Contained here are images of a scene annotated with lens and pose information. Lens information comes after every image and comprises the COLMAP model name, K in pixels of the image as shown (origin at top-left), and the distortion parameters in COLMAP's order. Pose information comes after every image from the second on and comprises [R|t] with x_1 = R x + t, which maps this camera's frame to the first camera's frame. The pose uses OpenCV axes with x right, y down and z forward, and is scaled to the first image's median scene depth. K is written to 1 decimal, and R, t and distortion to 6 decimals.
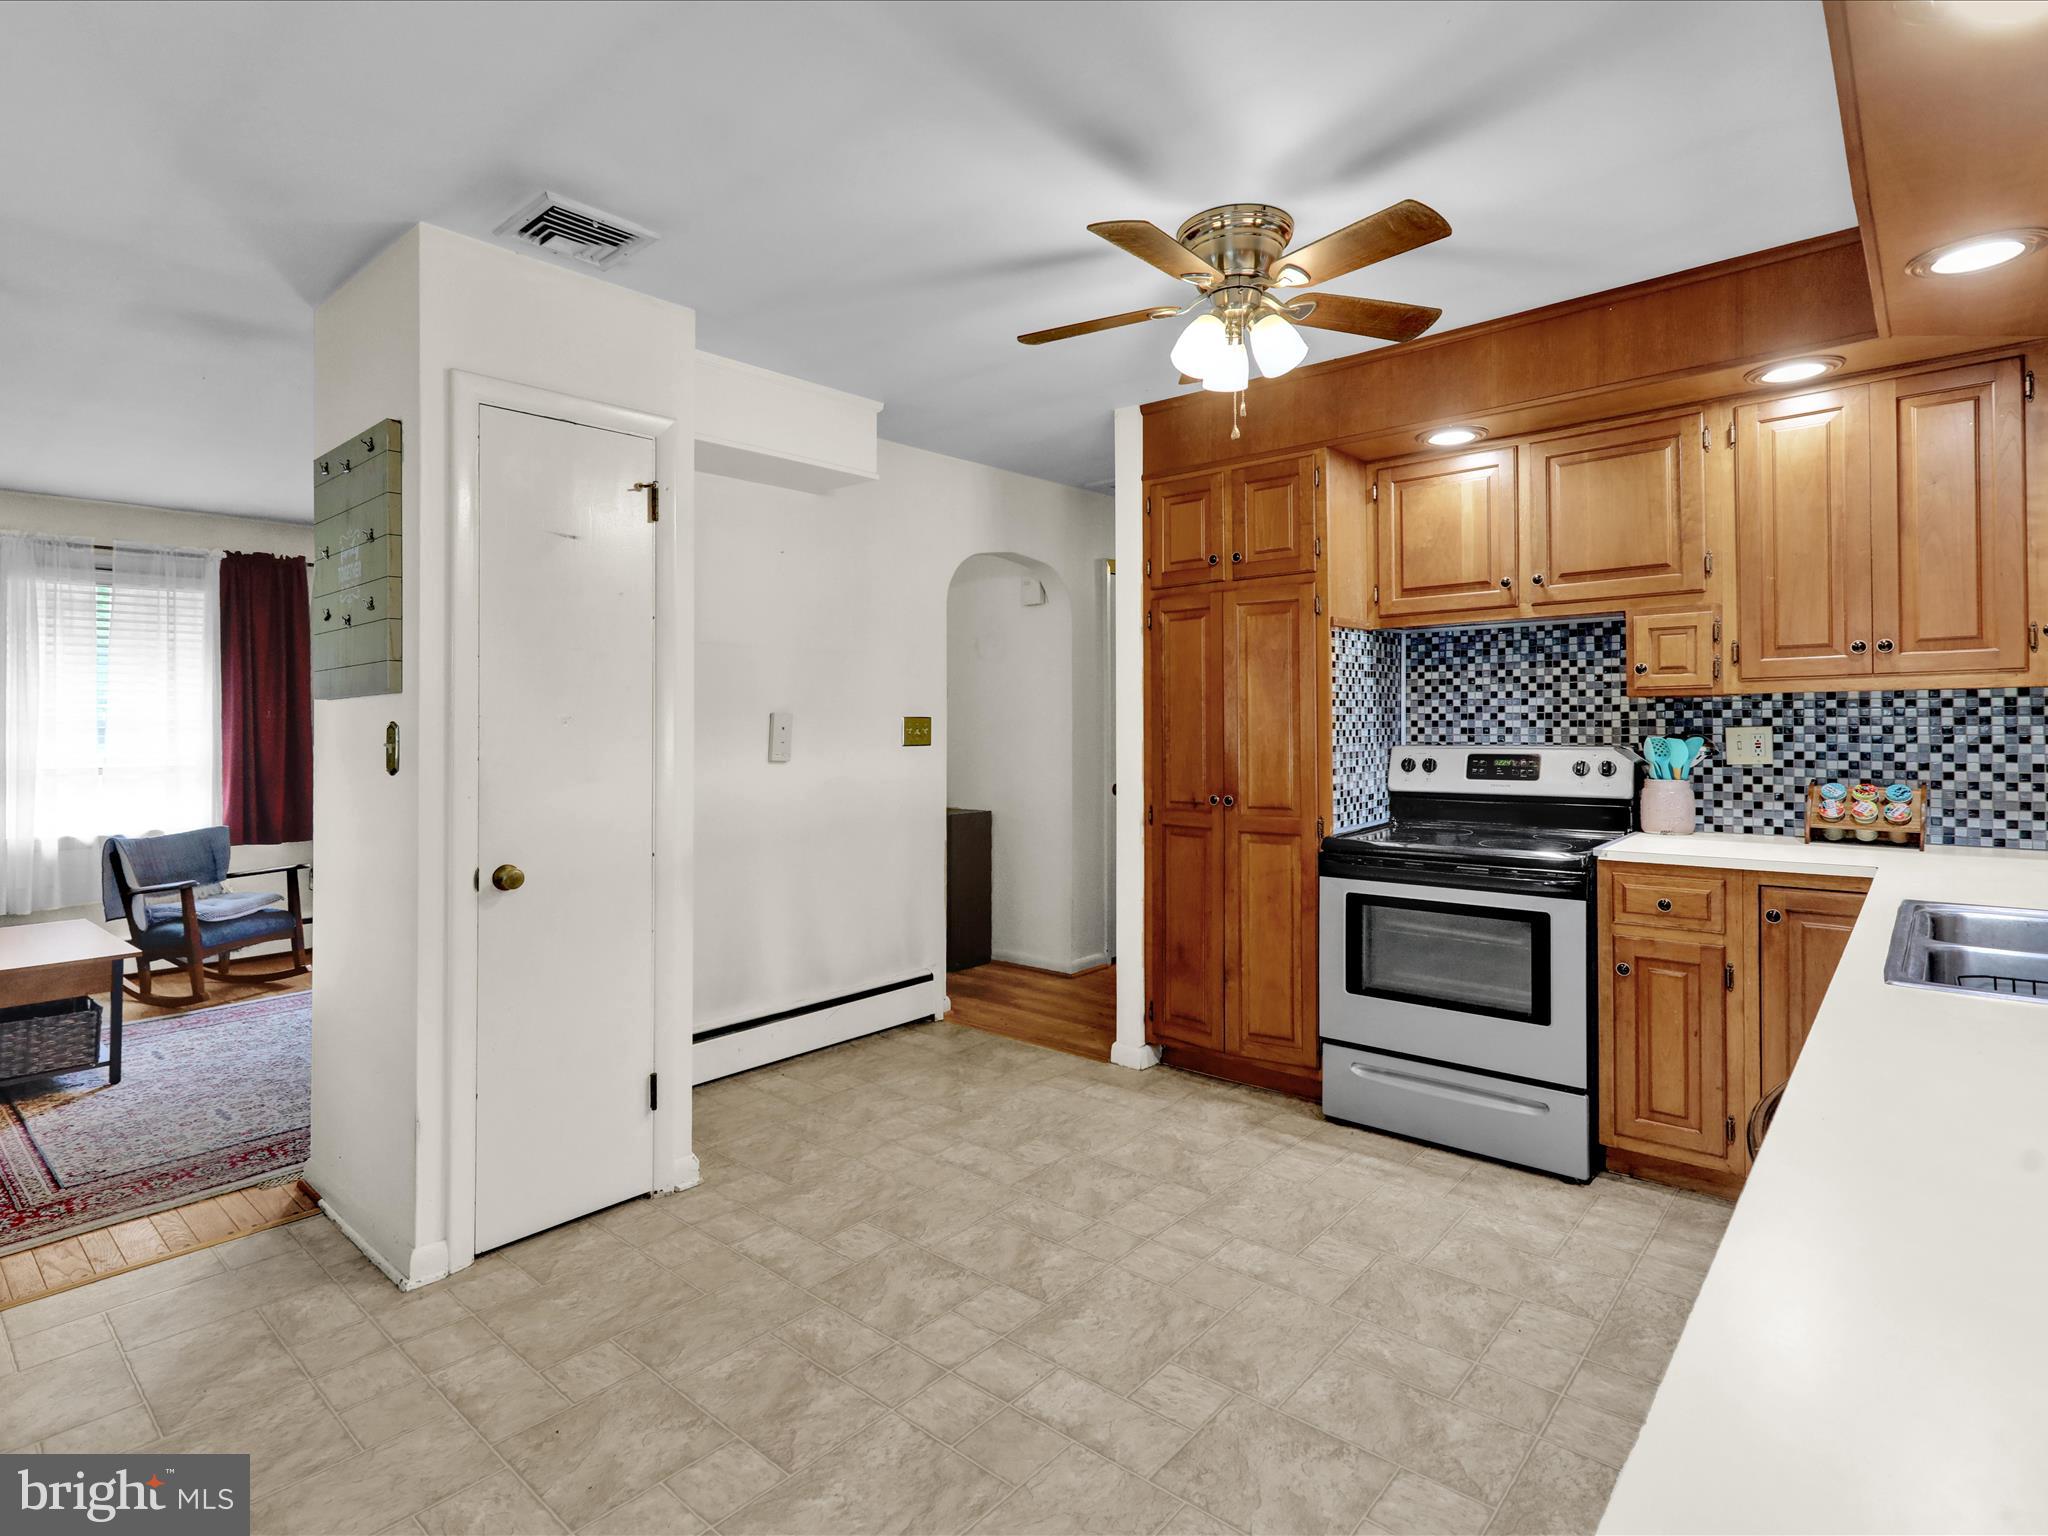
lens RADIAL K [[1061.6, 0, 1020.5], [0, 1061.6, 723.1], [0, 0, 1]] dist [-0.000383, 0.000202]
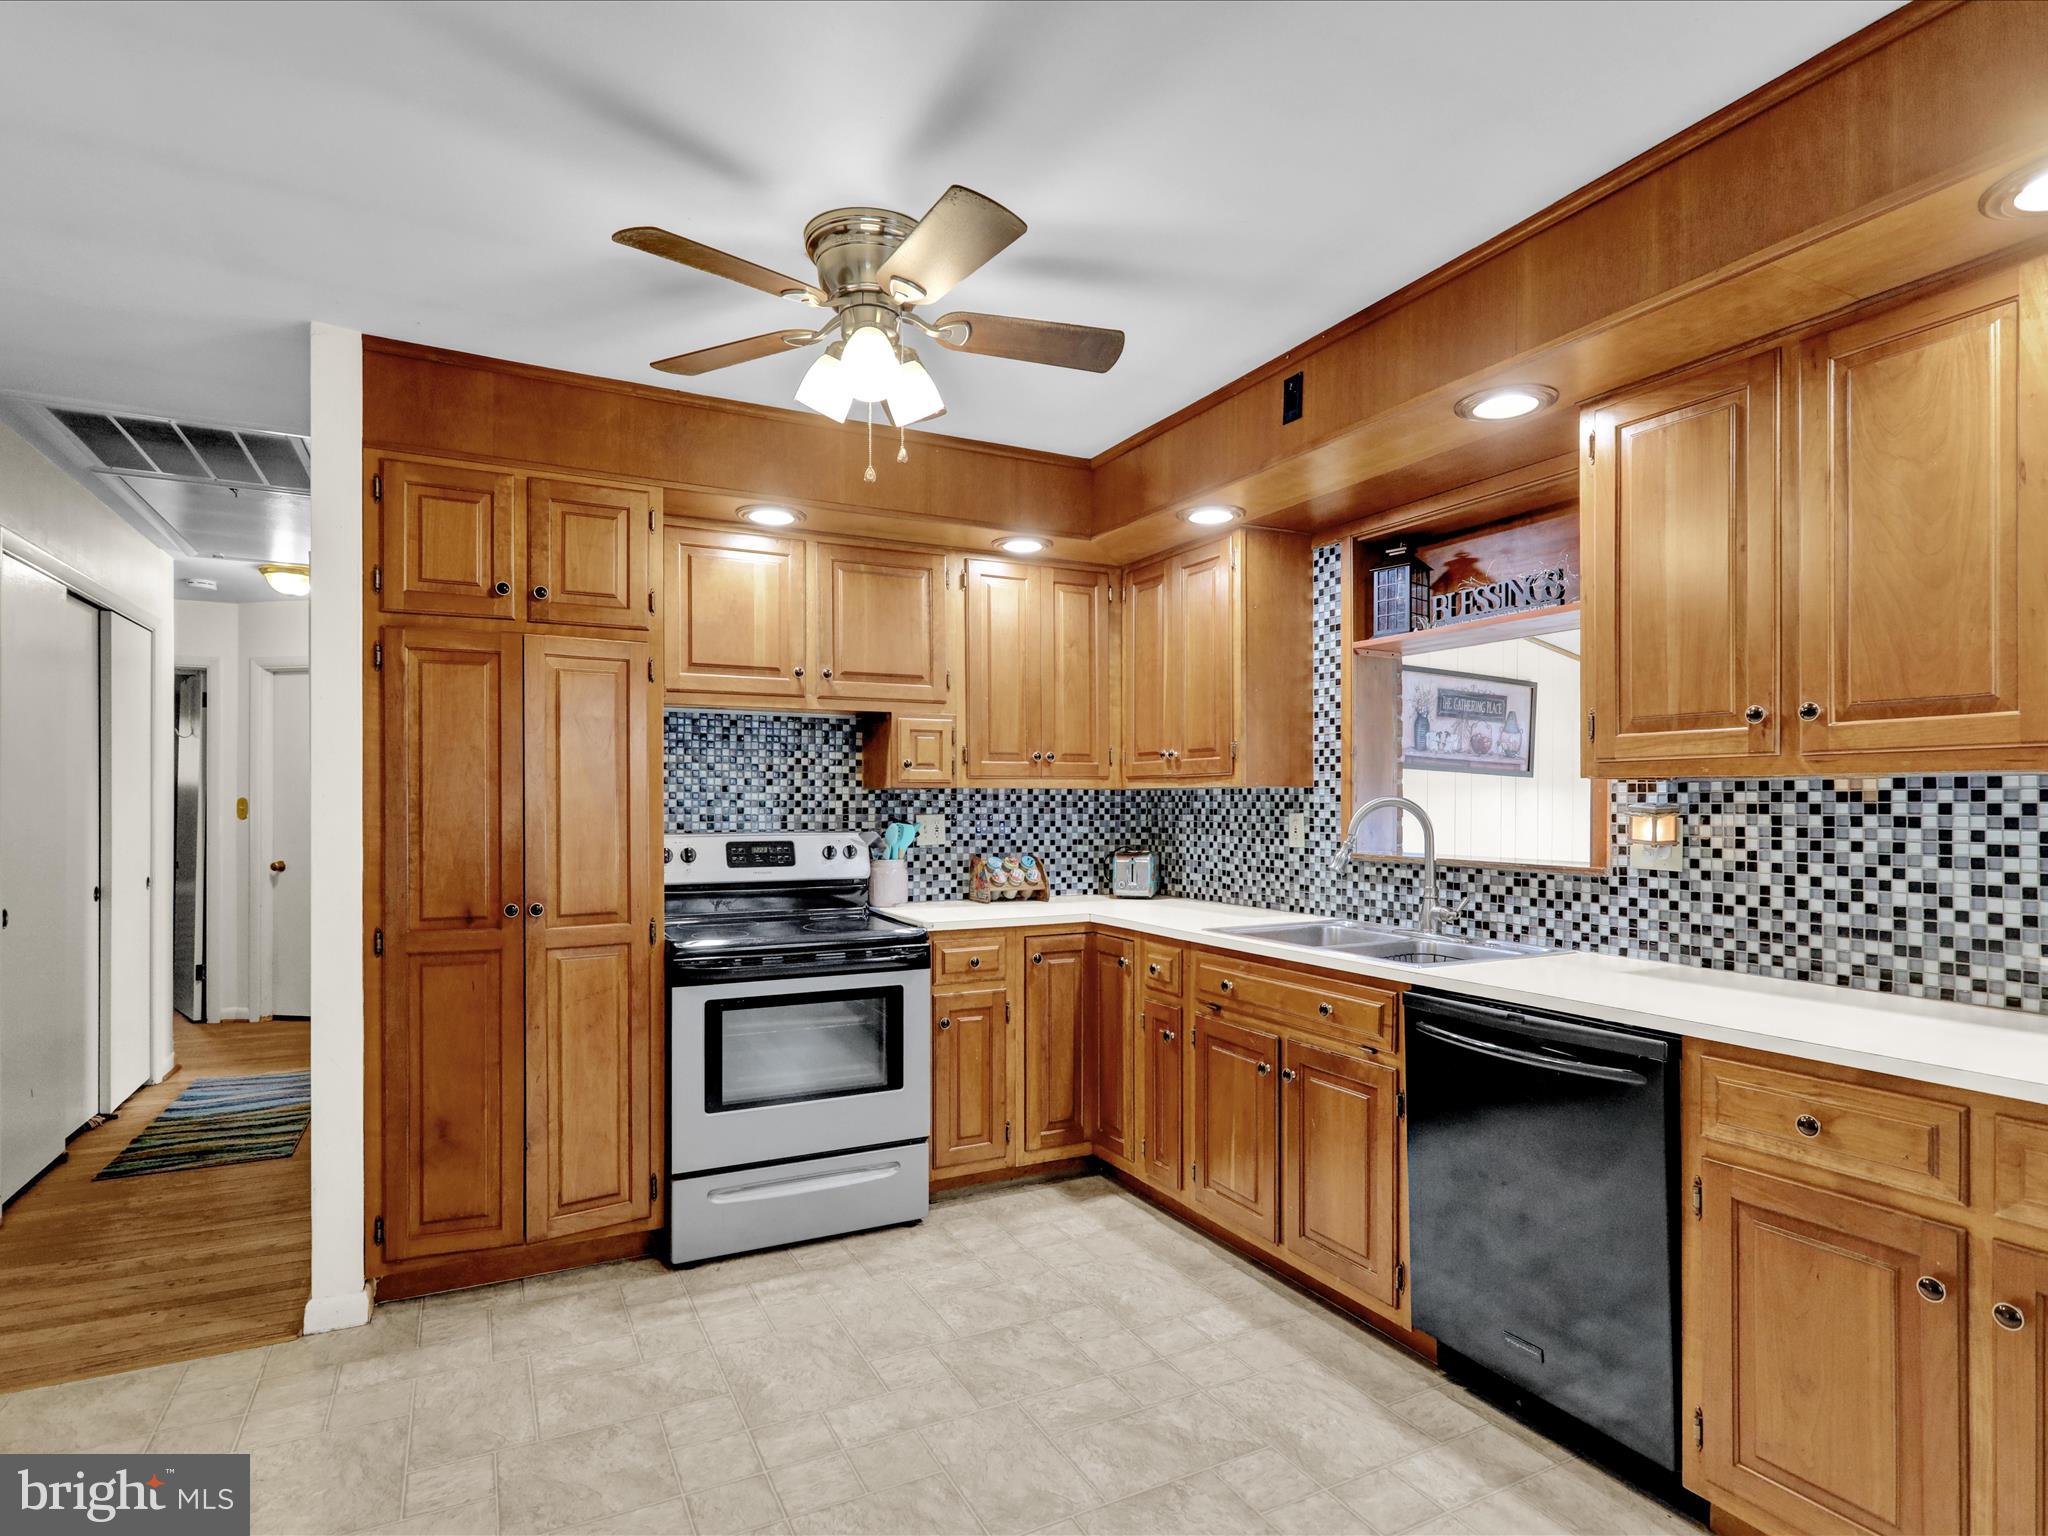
lens RADIAL K [[1084.4, 0, 1026.7], [0, 1084.4, 808.0], [0, 0, 1]] dist [-0.000123, 0.001873]
pose [[0.363719, 0.007204, 0.931481, -0.430364], [-0.005392, 0.999970, -0.005628, 0.002300], [-0.931493, -0.002975, 0.363746, 0.413350]]
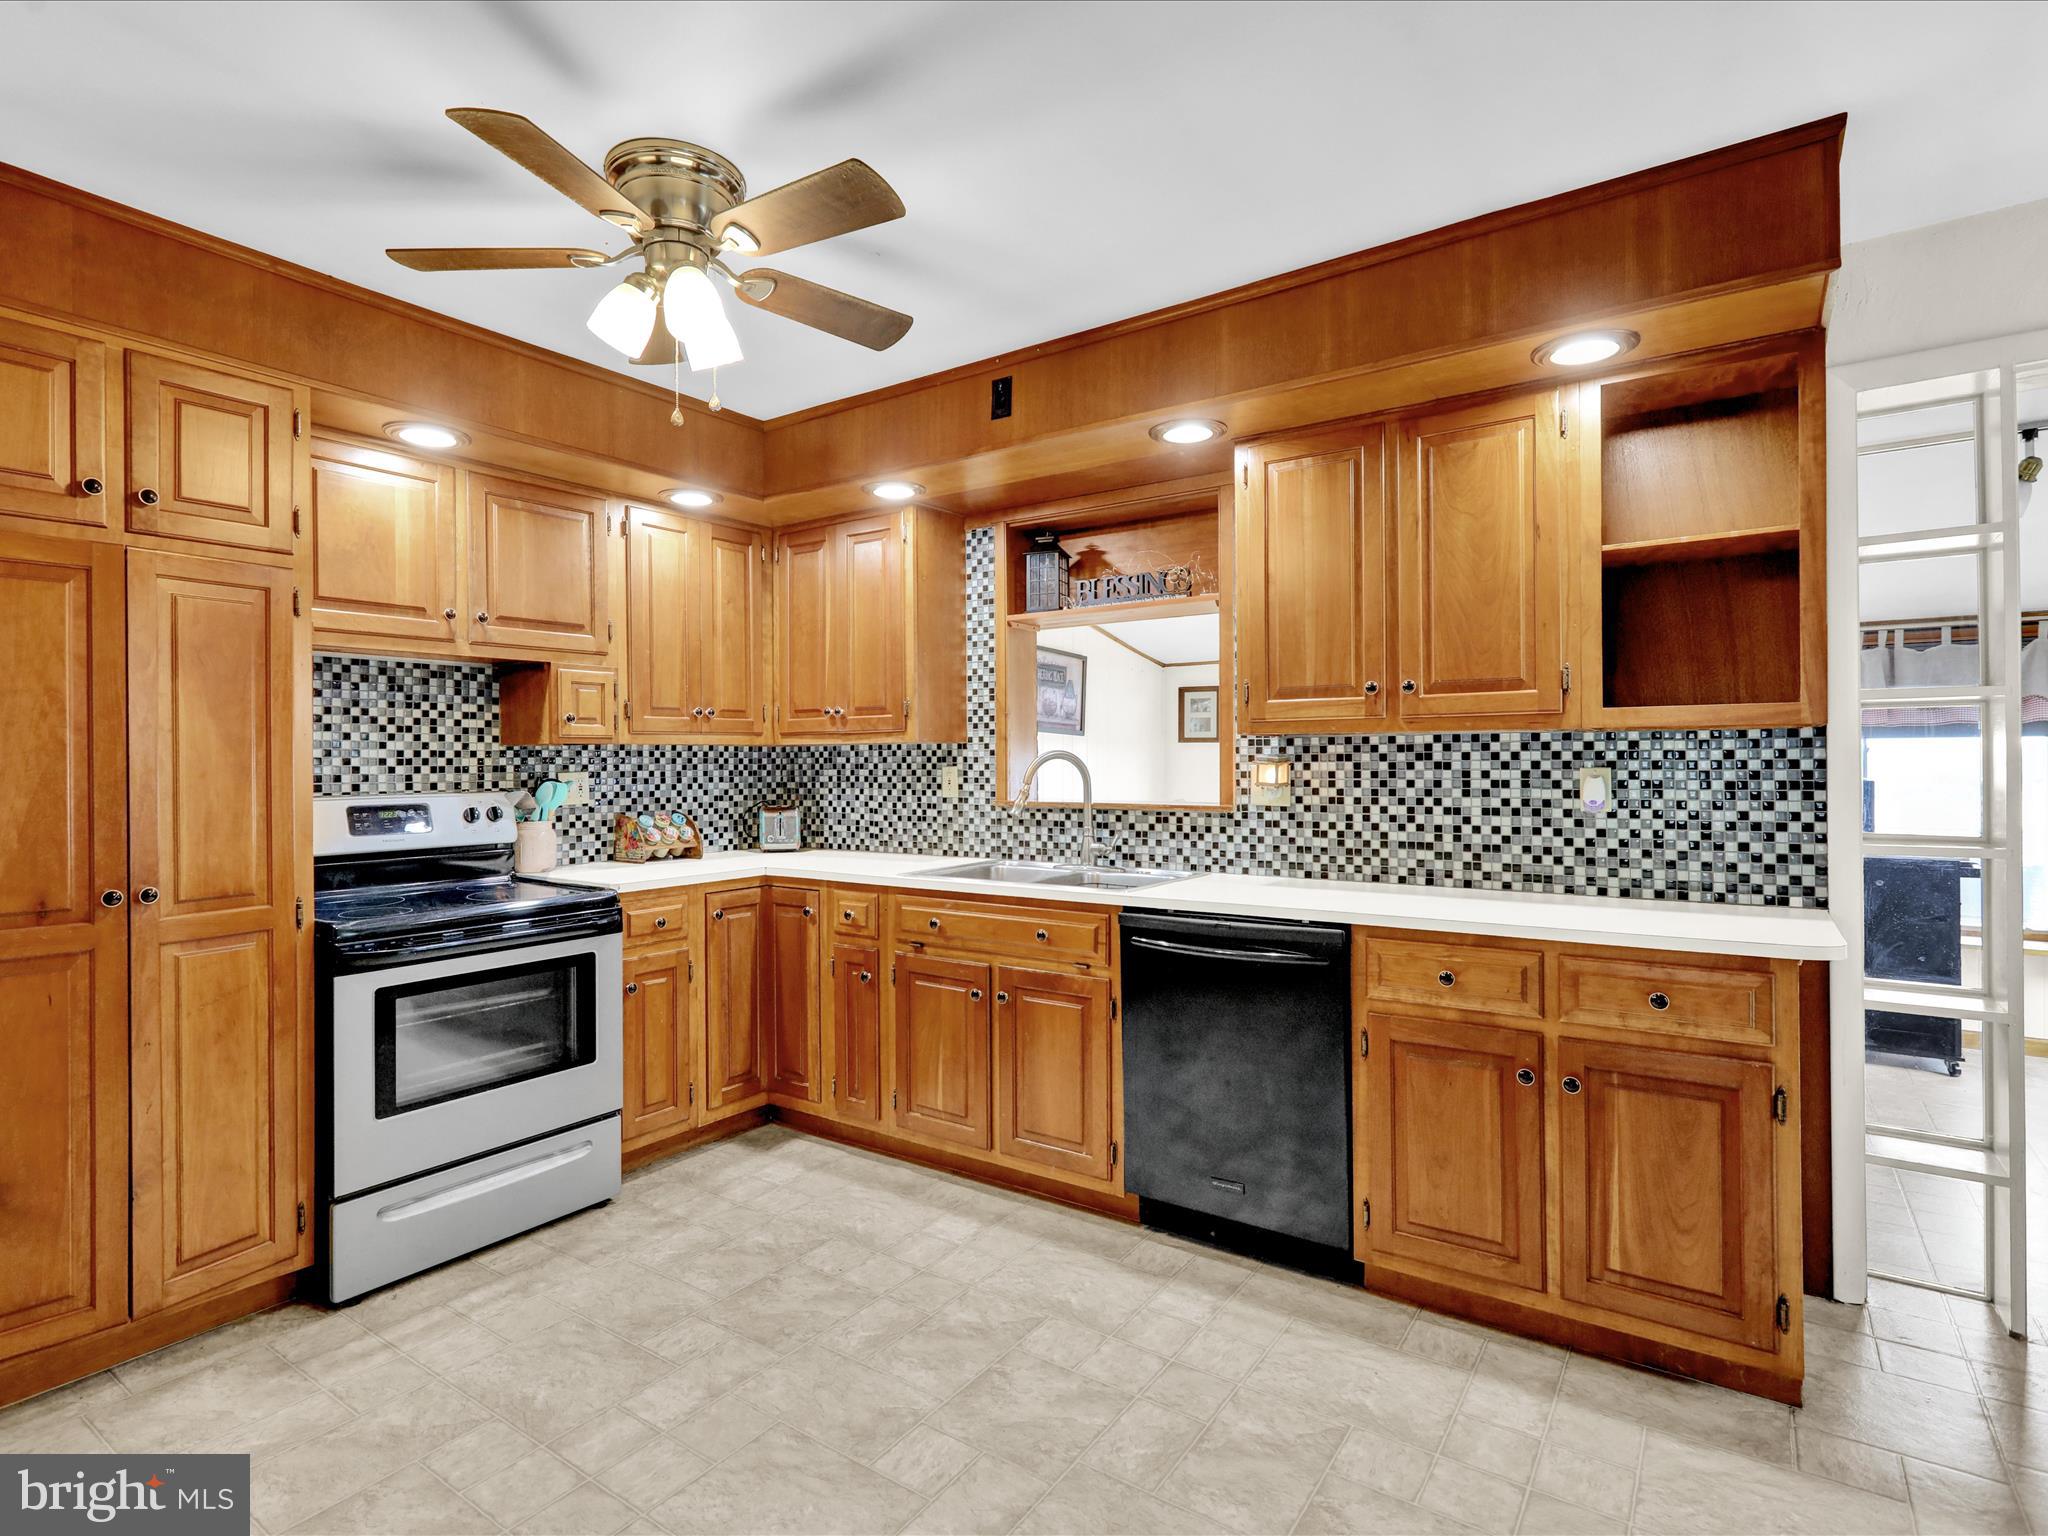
lens RADIAL K [[1046.4, 0, 1015.8], [0, 1046.4, 762.5], [0, 0, 1]] dist [-0.000234, 0.000716]
pose [[-0.107319, 0.009928, 0.994175, -0.482921], [0.007676, 0.999929, -0.009157, 0.006712], [-0.994195, 0.006649, -0.107388, 0.608939]]
